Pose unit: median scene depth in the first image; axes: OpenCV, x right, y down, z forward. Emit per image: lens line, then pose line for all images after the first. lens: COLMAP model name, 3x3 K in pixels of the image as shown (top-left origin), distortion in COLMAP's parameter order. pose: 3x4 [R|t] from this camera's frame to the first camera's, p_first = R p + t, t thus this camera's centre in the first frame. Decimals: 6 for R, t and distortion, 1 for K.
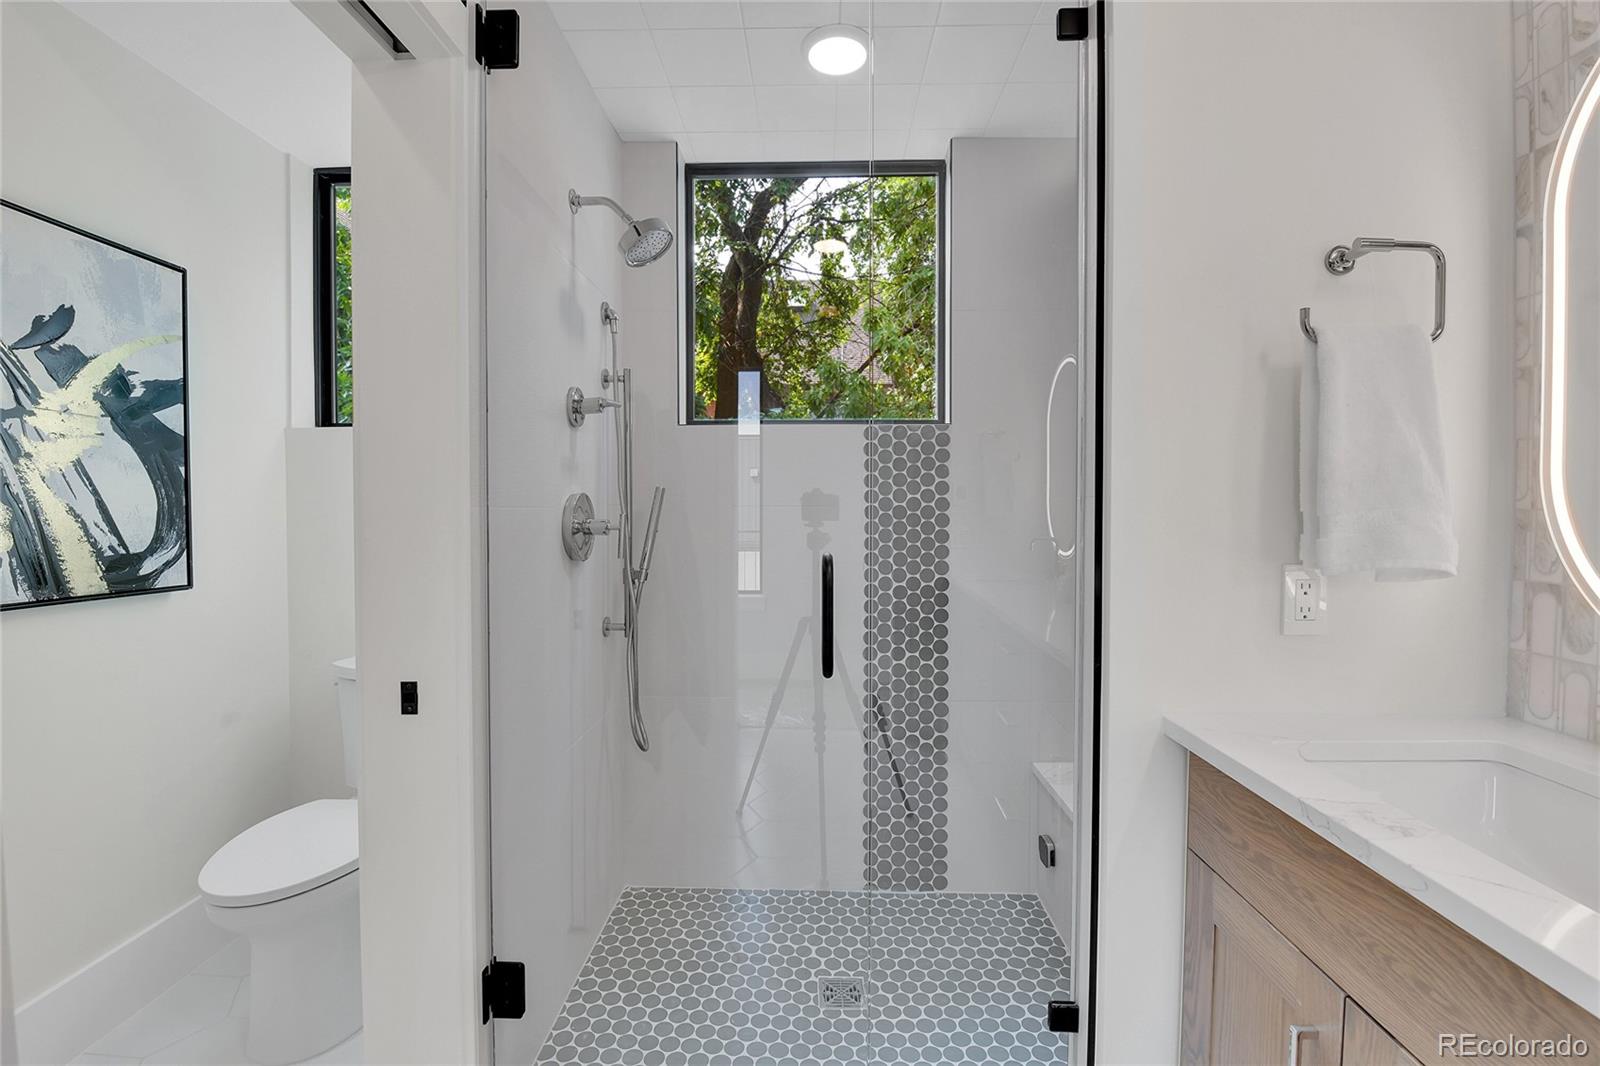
lens RADIAL K [[754.1, 0, 801.0], [0, 754.1, 526.9], [0, 0, 1]] dist [-0.005178, -0.001471]
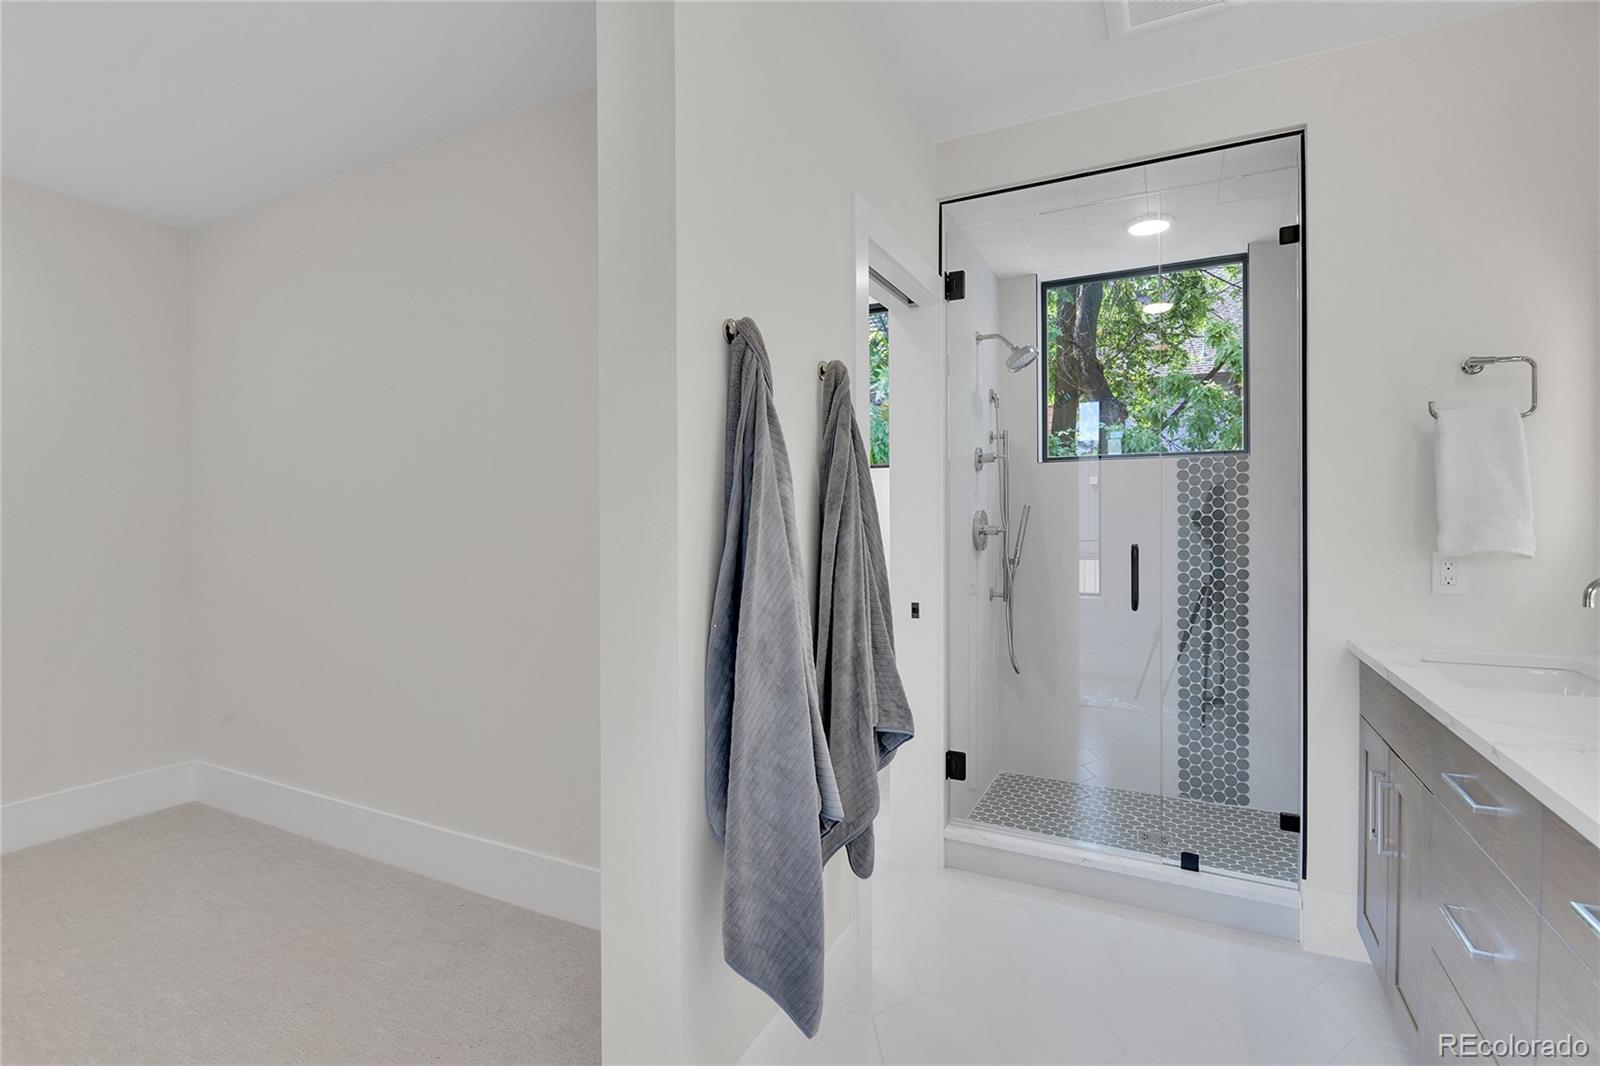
lens RADIAL K [[754.1, 0, 798.4], [0, 754.1, 520.7], [0, 0, 1]] dist [-0.005178, -0.001471]
pose [[0.906221, -0.003578, -0.422789, 0.037712], [-0.005178, 0.999795, -0.019560, 0.011066], [0.422772, 0.019915, 0.906017, -0.549736]]
